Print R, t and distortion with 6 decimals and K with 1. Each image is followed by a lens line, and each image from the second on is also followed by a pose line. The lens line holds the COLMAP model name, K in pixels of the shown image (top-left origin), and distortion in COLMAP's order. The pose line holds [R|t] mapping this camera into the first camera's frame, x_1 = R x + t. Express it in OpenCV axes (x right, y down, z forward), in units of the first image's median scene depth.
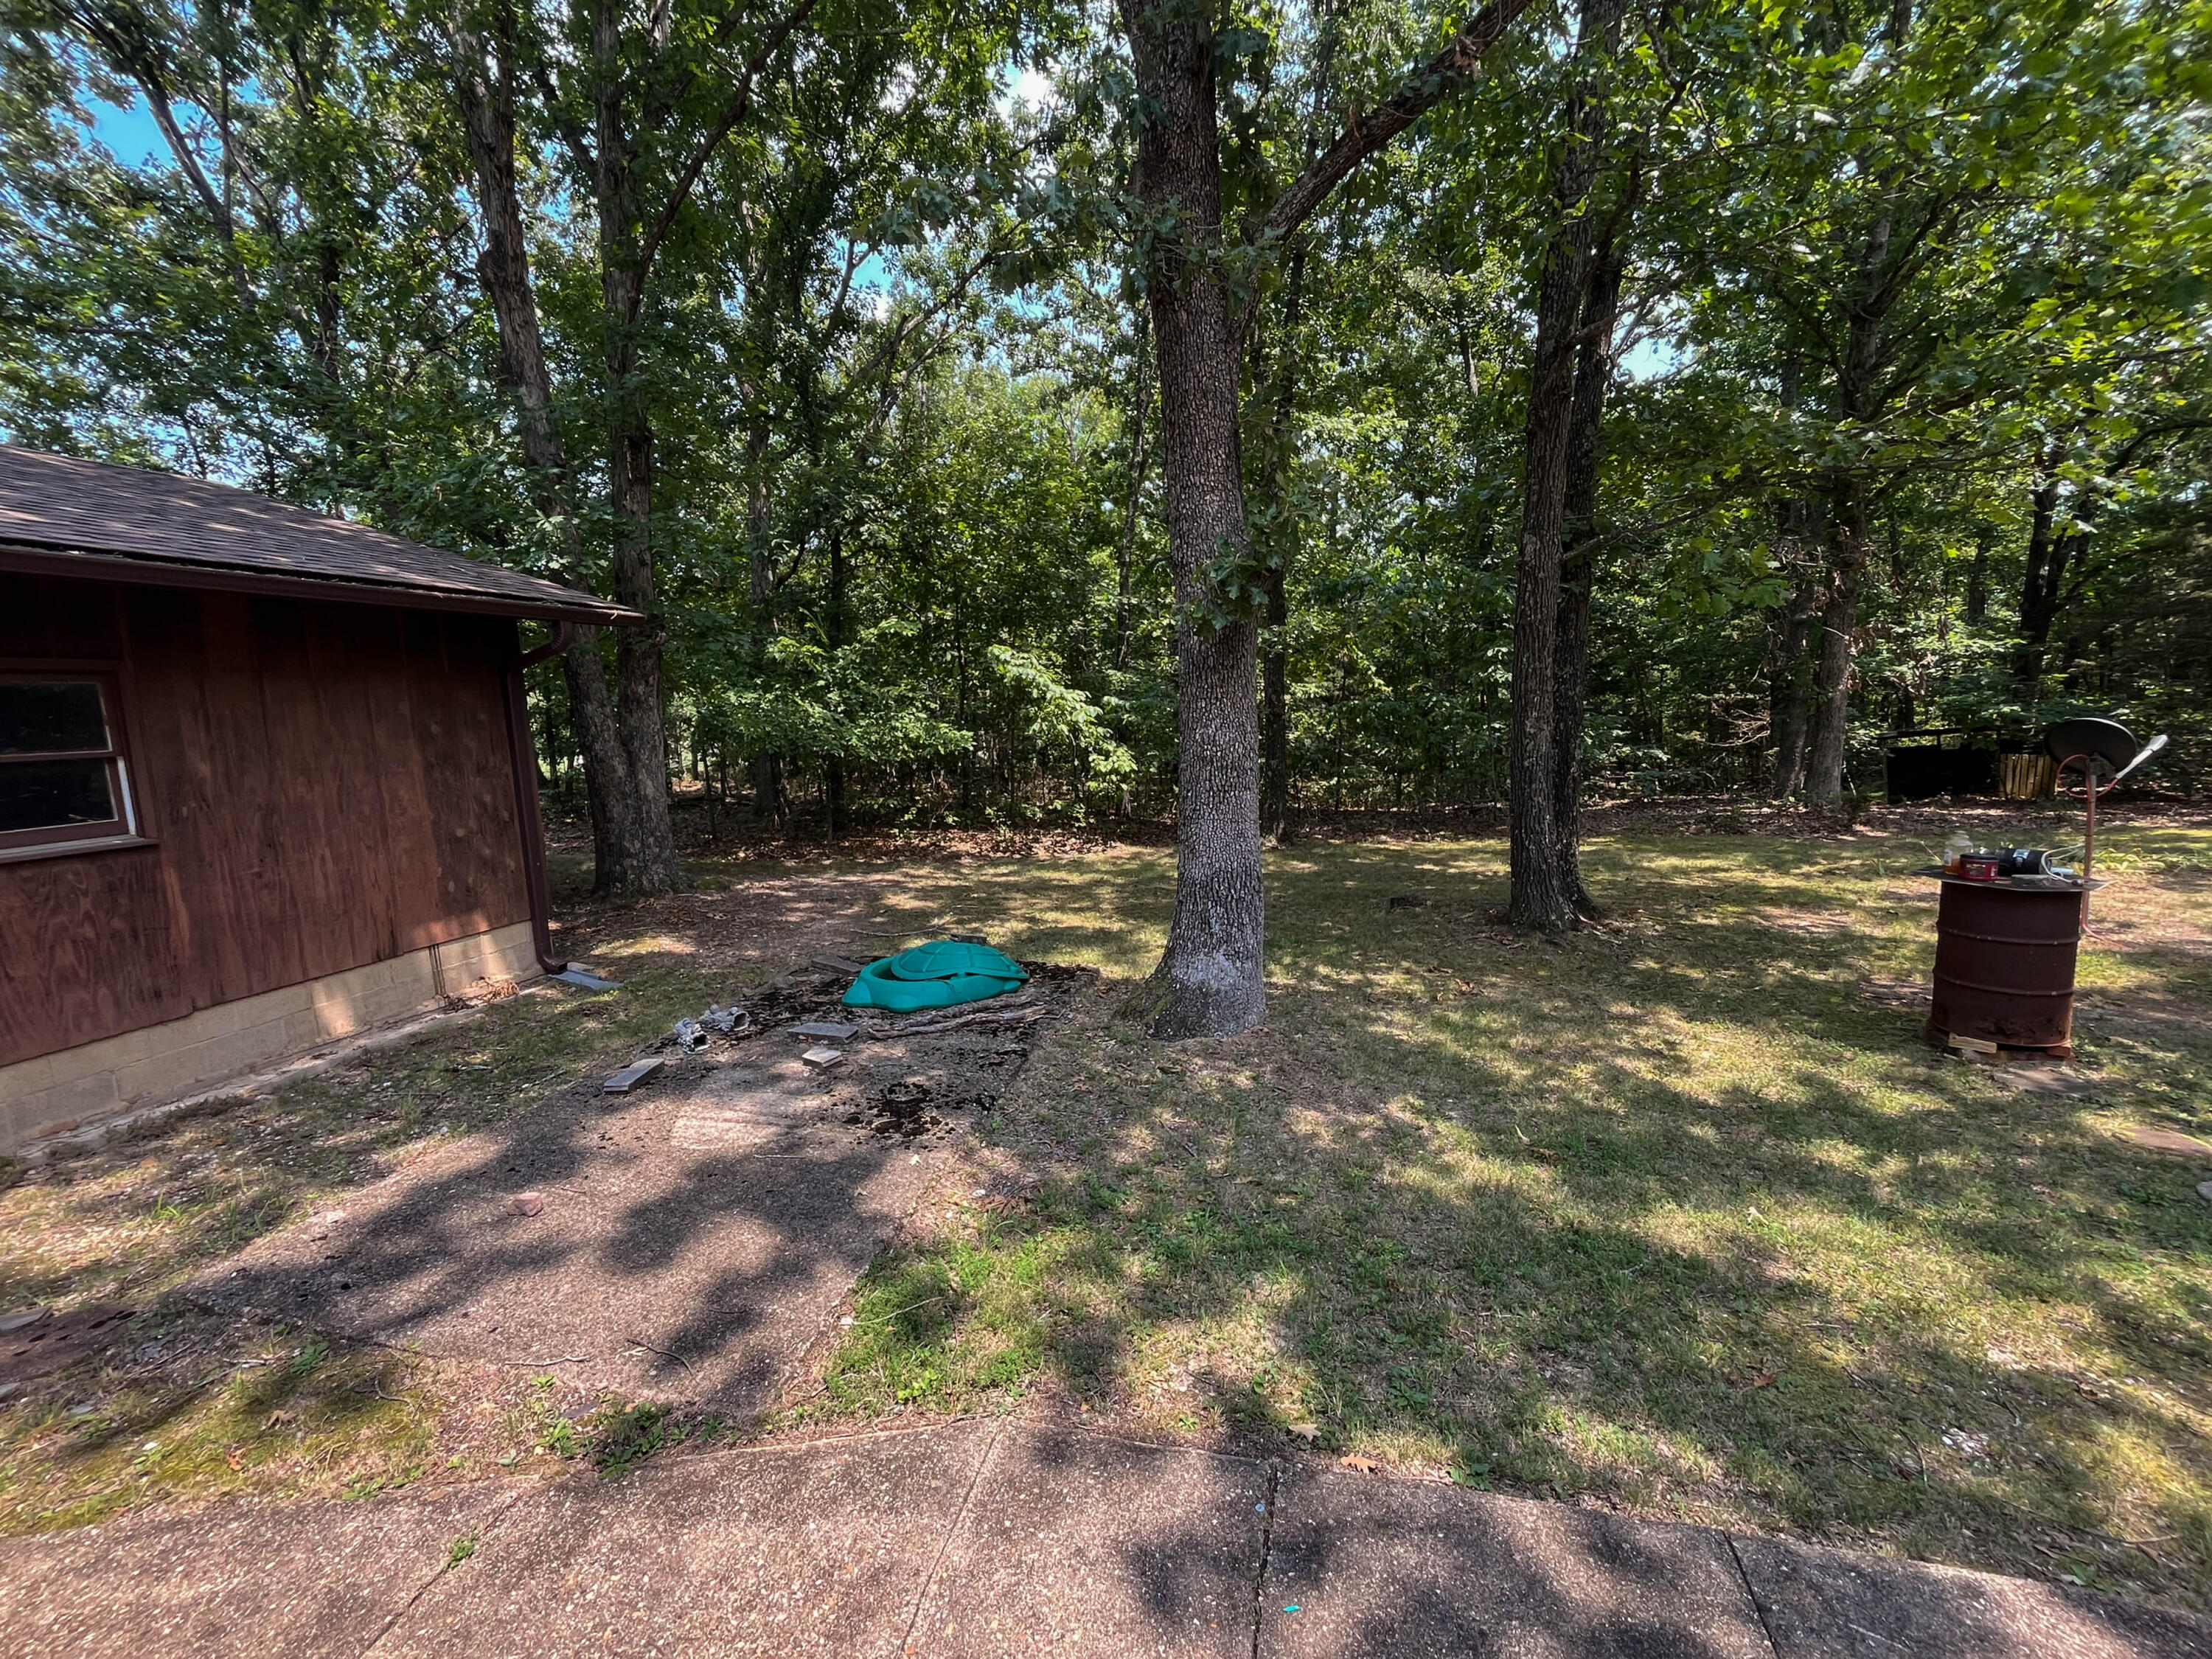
lens RADIAL K [[896.0, 0, 1103.9], [0, 896.0, 829.8], [0, 0, 1]] dist [-0.001237, -0.000423]
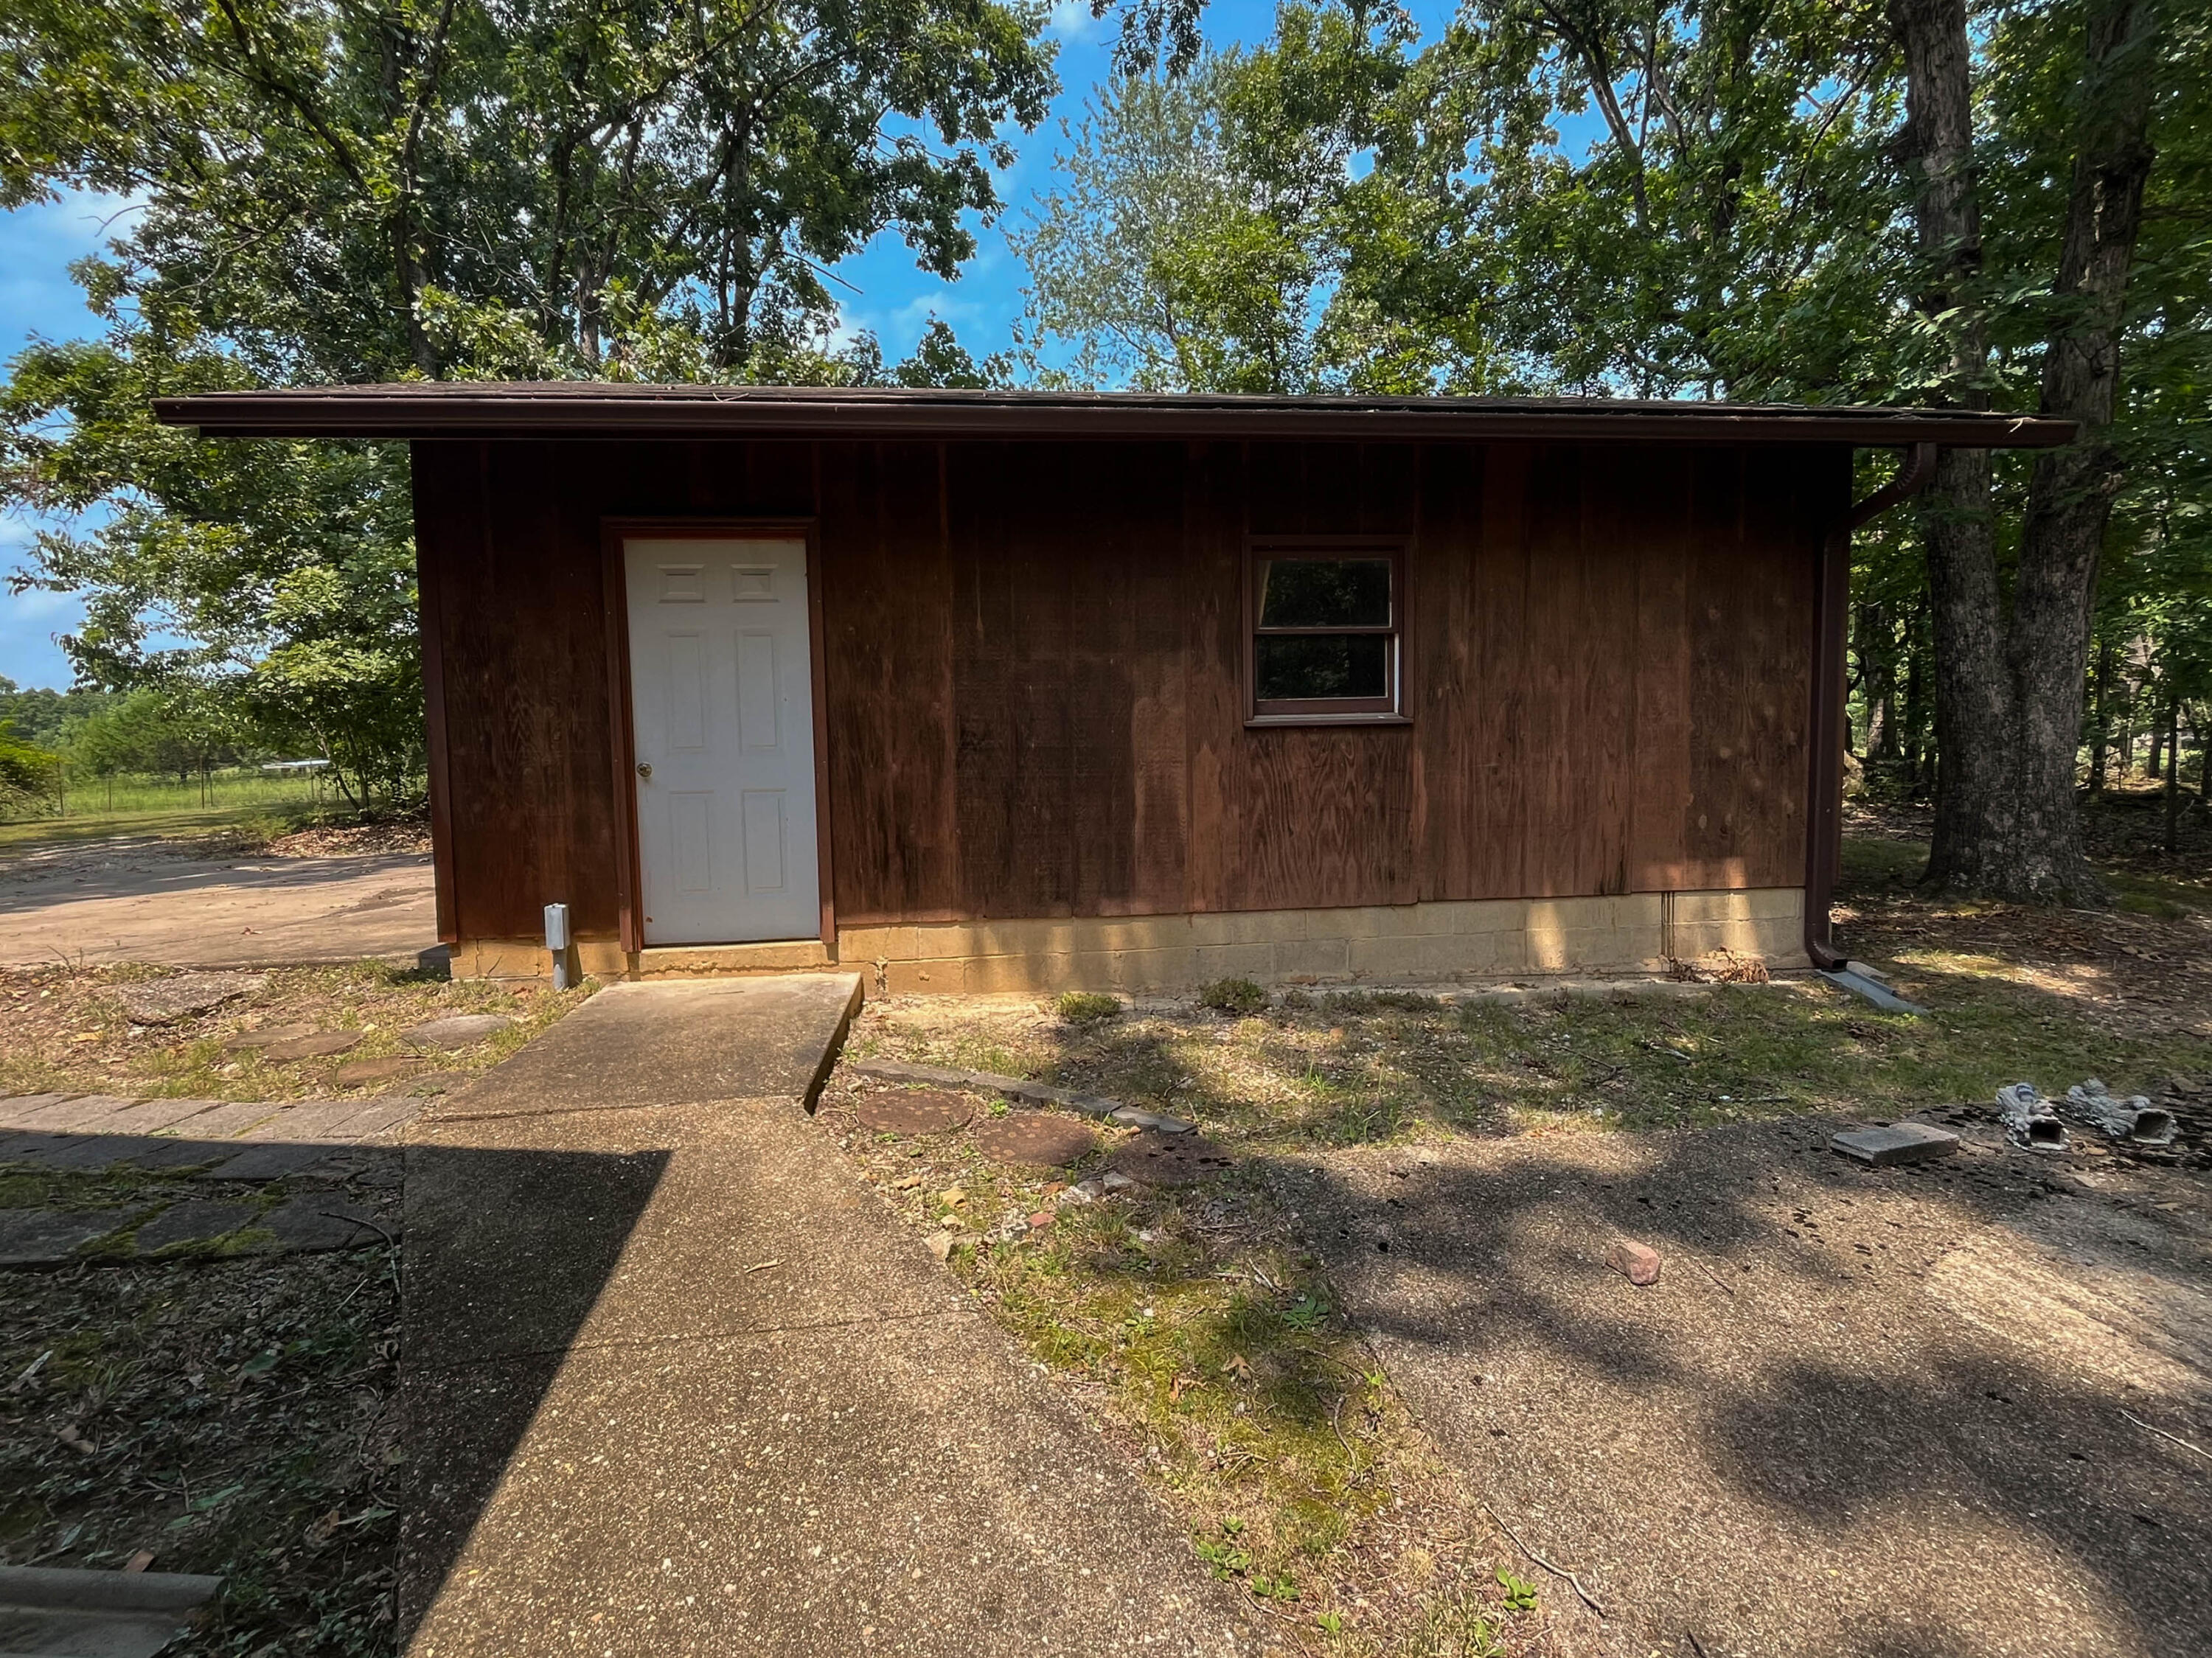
lens RADIAL K [[1043.1, 0, 1101.1], [0, 1043.1, 842.3], [0, 0, 1]] dist [-0.001561, -0.000851]
pose [[0.343710, 0.112602, -0.932301, -0.097101], [-0.102362, 0.991362, 0.081997, 0.079633], [0.933480, 0.067249, 0.352267, 0.274545]]
